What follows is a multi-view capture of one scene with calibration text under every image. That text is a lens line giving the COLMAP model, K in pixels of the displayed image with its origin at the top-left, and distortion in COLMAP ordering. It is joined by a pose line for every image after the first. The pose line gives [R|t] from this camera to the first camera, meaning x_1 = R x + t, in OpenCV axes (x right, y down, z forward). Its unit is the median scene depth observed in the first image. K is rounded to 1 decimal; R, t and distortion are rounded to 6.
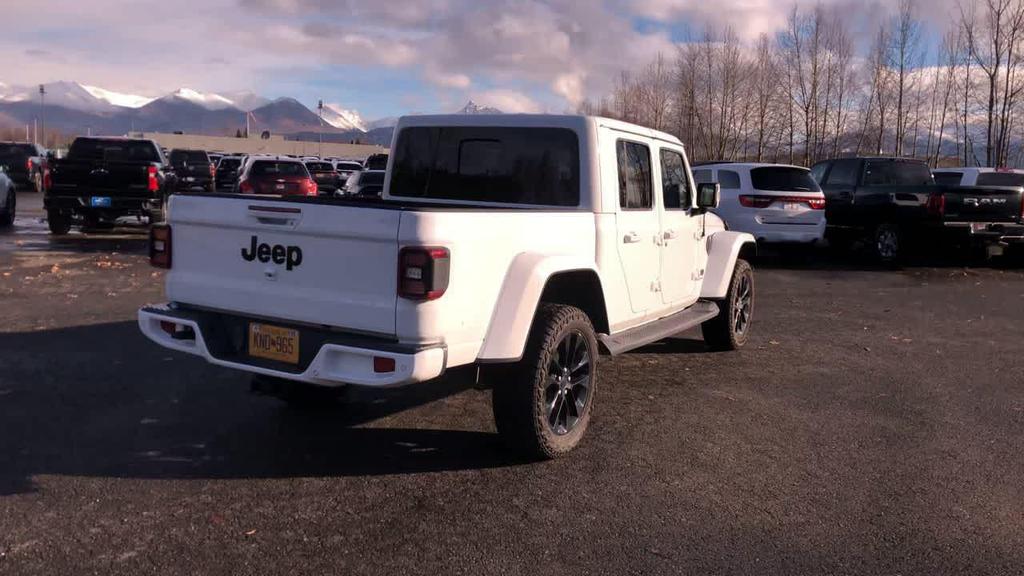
lens RADIAL K [[866.3, 0, 513.5], [0, 866.3, 288.6], [0, 0, 1]] dist [0.050453, -0.039022]
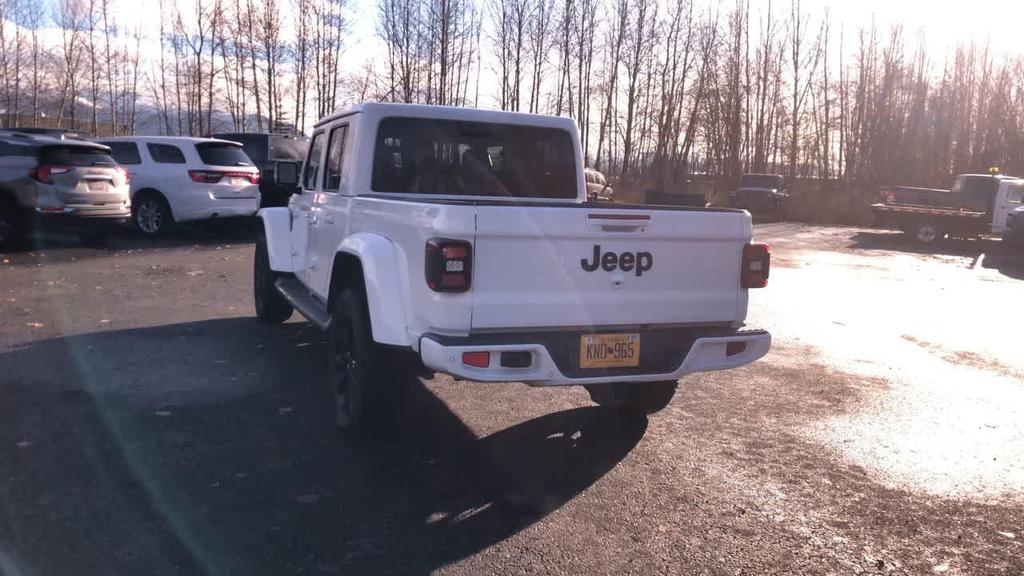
lens RADIAL K [[866.3, 0, 508.4], [0, 866.3, 288.6], [0, 0, 1]] dist [0.050453, -0.039022]
pose [[0.596999, -0.115259, 0.793919, -1.106802], [0.082283, 0.993204, 0.082316, -0.097909], [-0.798011, 0.016183, 0.602426, 0.482717]]
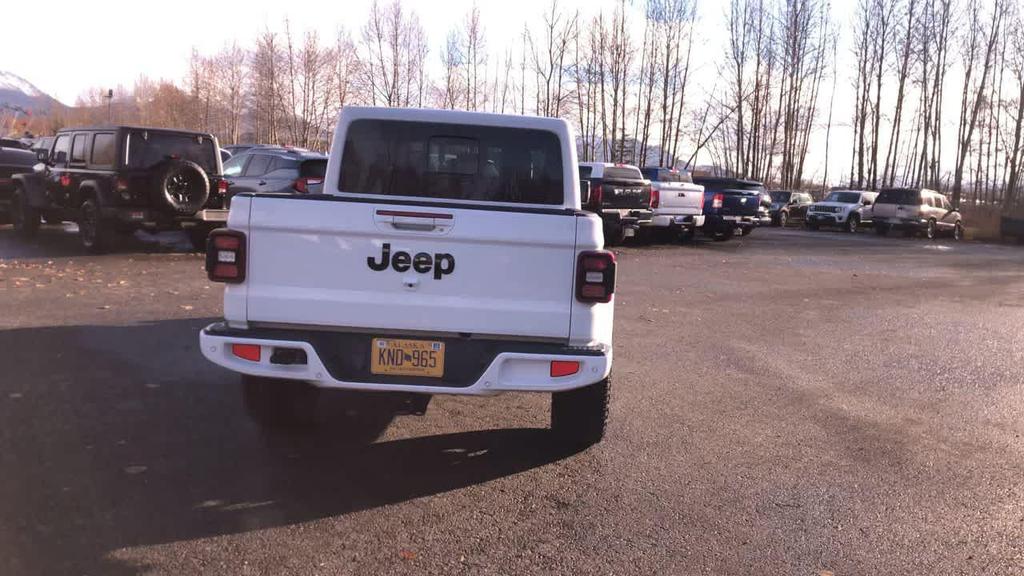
lens RADIAL K [[866.3, 0, 523.1], [0, 866.3, 281.4], [0, 0, 1]] dist [0.050453, -0.039022]
pose [[0.866080, -0.047142, 0.497678, -0.614268], [0.040865, 0.998888, 0.023503, -0.035161], [-0.498232, -0.000019, 0.867044, 0.132857]]
